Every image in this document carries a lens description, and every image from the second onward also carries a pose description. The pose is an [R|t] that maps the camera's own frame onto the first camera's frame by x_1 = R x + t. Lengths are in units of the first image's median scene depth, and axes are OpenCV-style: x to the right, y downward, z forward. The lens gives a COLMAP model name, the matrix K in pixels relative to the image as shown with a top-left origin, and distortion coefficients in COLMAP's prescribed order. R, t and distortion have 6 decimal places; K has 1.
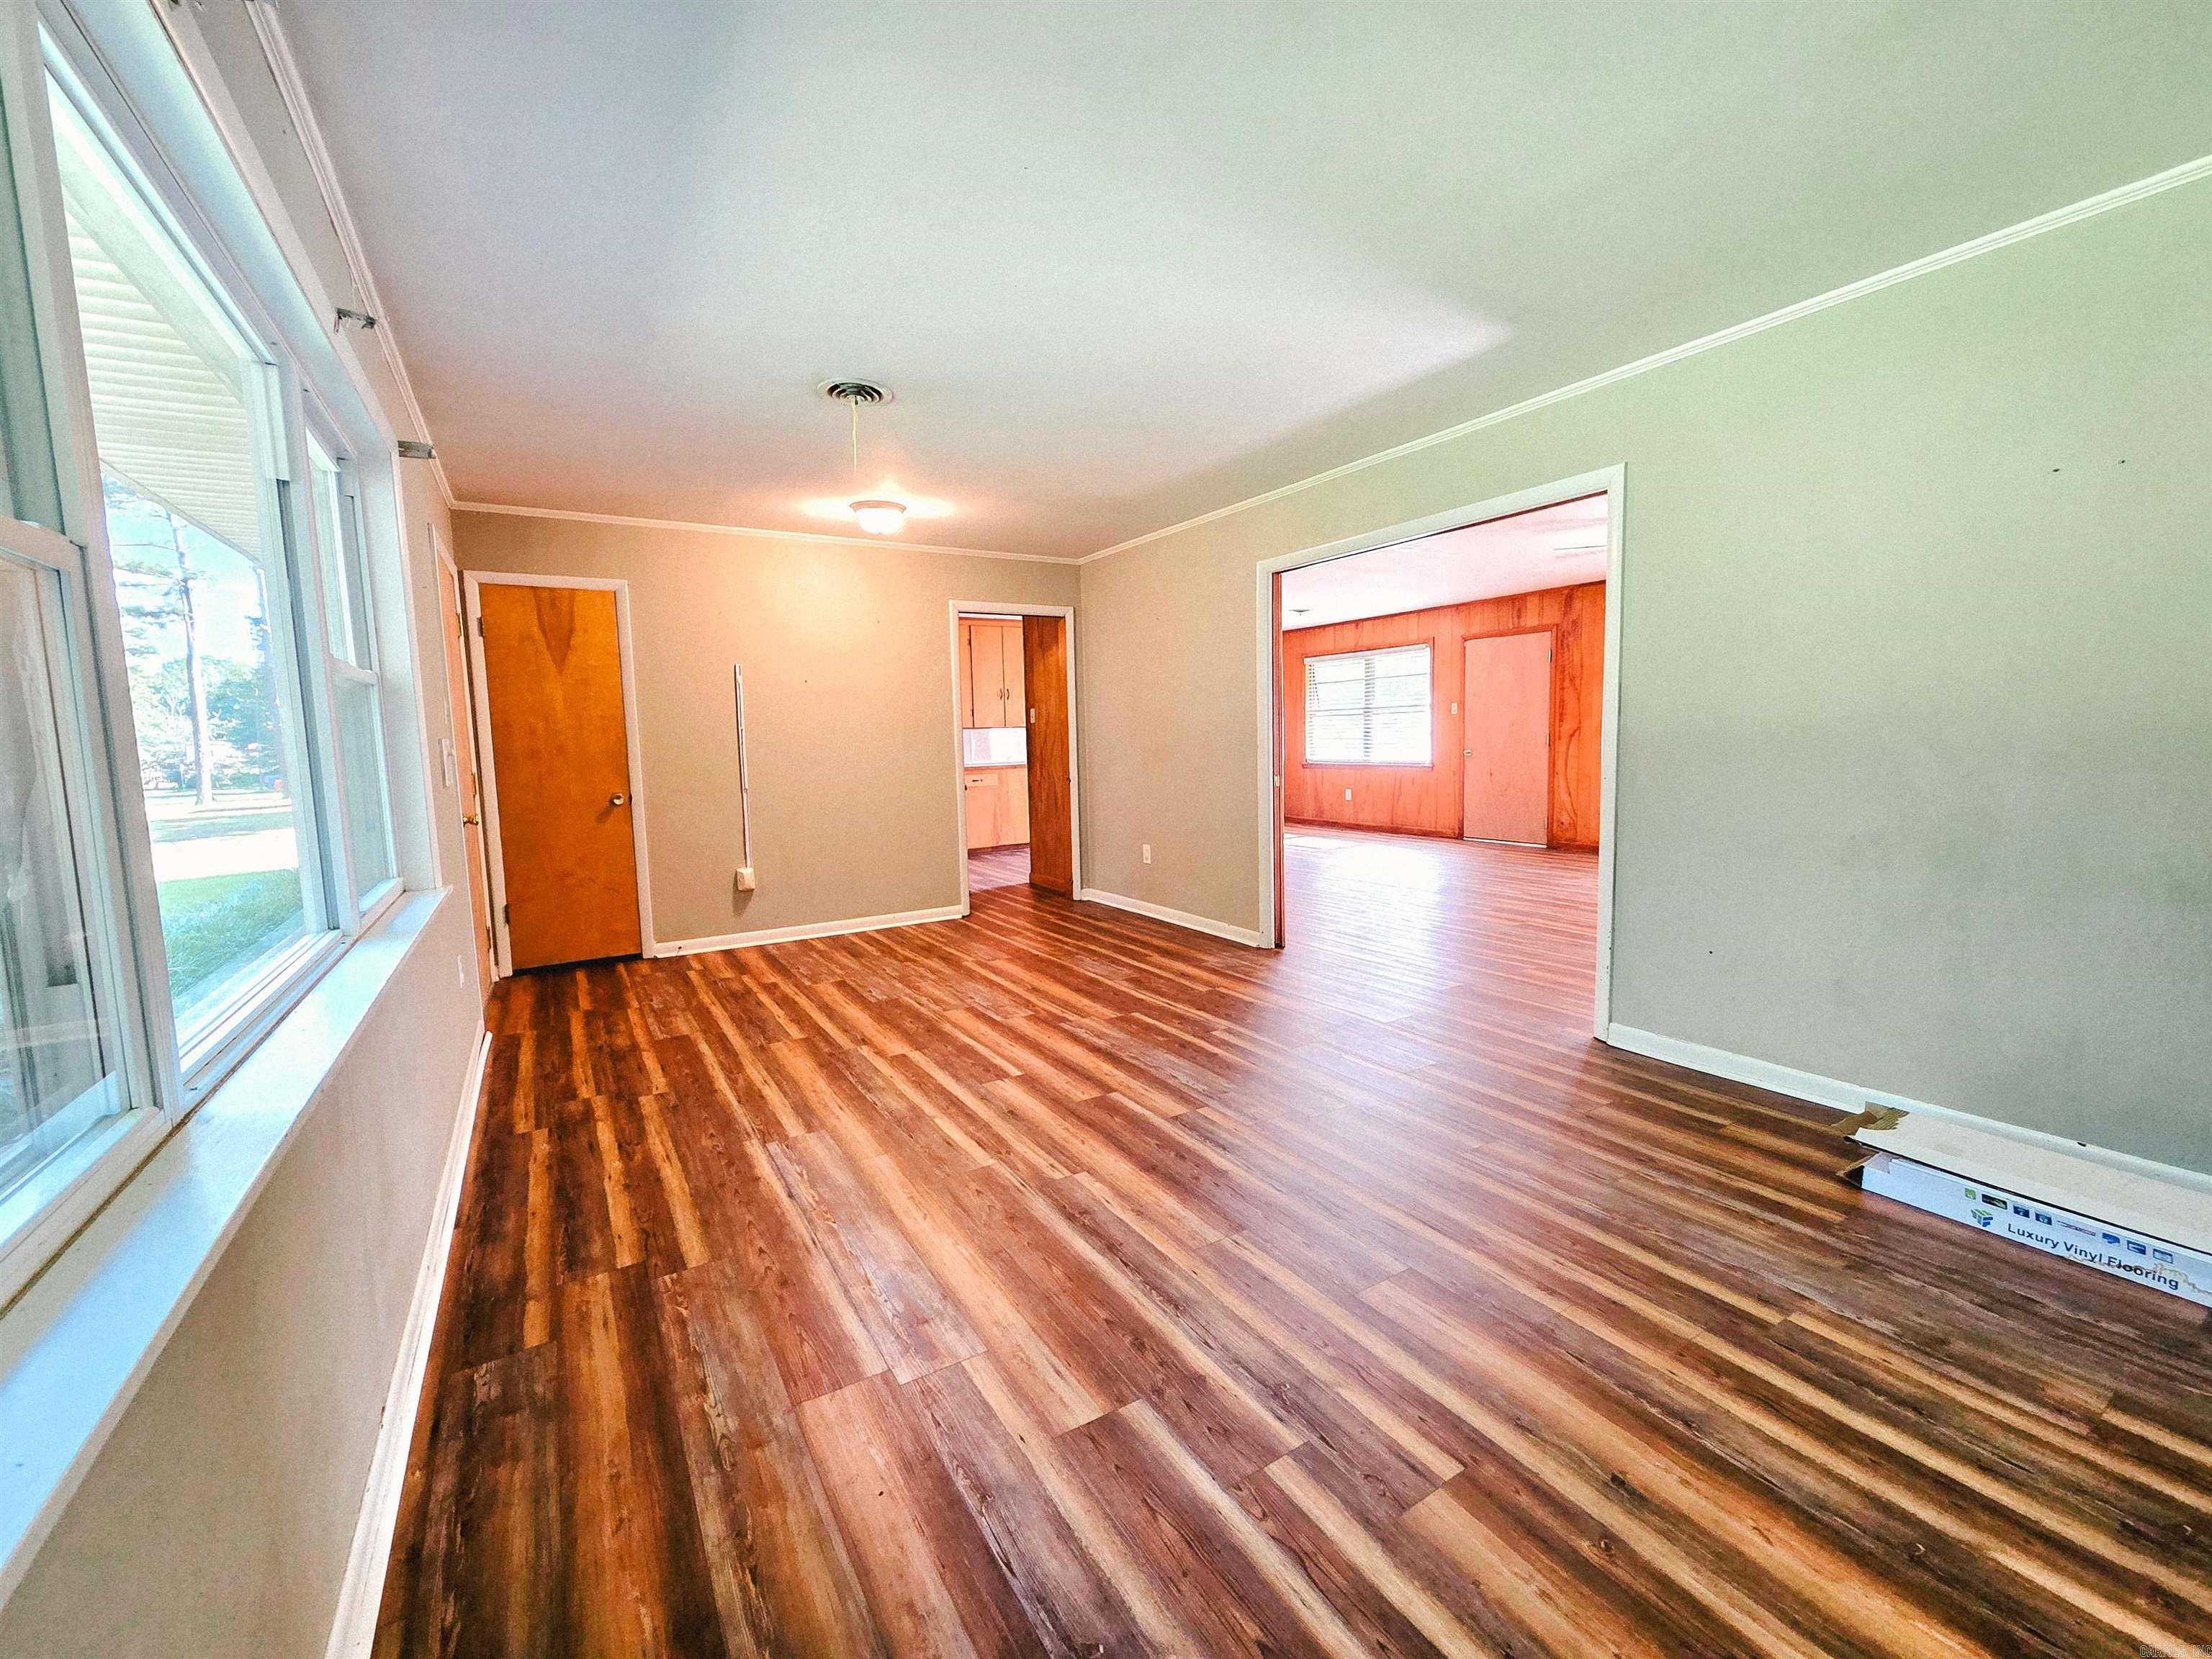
lens RADIAL K [[909.8, 0, 1100.3], [0, 909.8, 828.6], [0, 0, 1]] dist [0.004481, 0.000369]
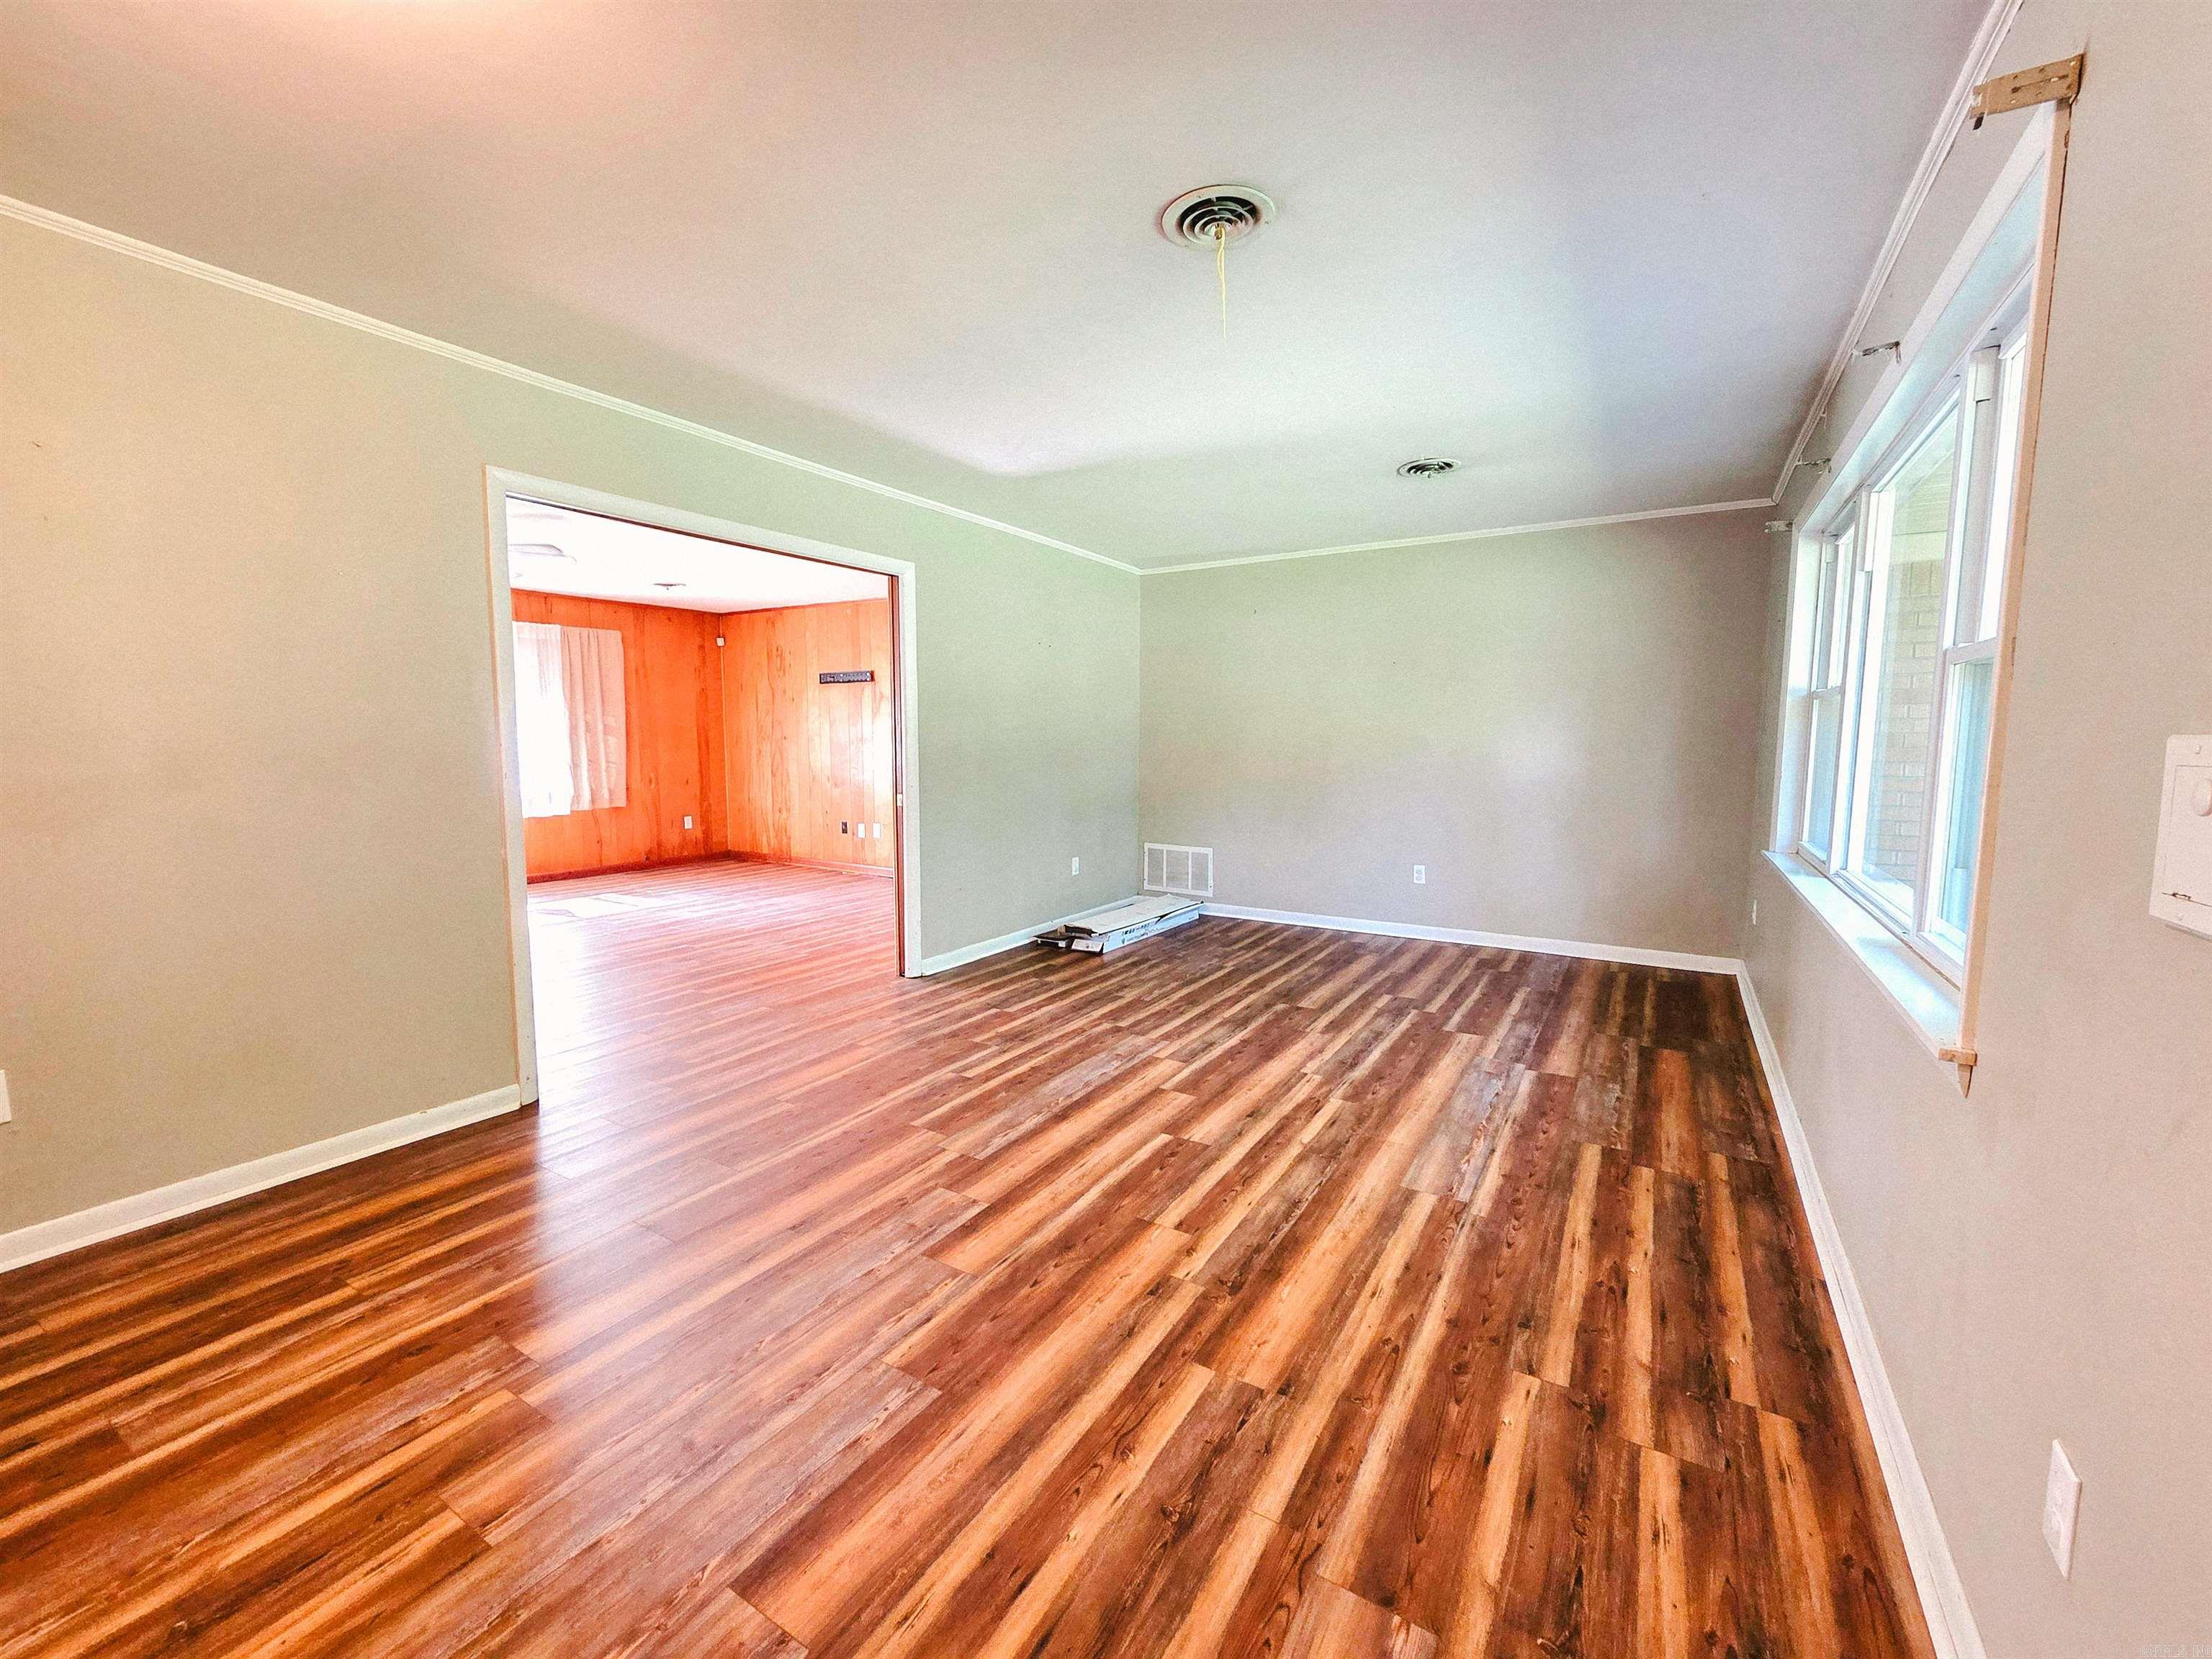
lens RADIAL K [[909.8, 0, 1107.3], [0, 909.8, 824.3], [0, 0, 1]] dist [0.004481, 0.000369]
pose [[-0.458390, -0.060157, 0.886713, -0.818724], [0.101620, 0.987616, 0.119535, -0.135012], [-0.882922, 0.144901, -0.446600, 1.391794]]
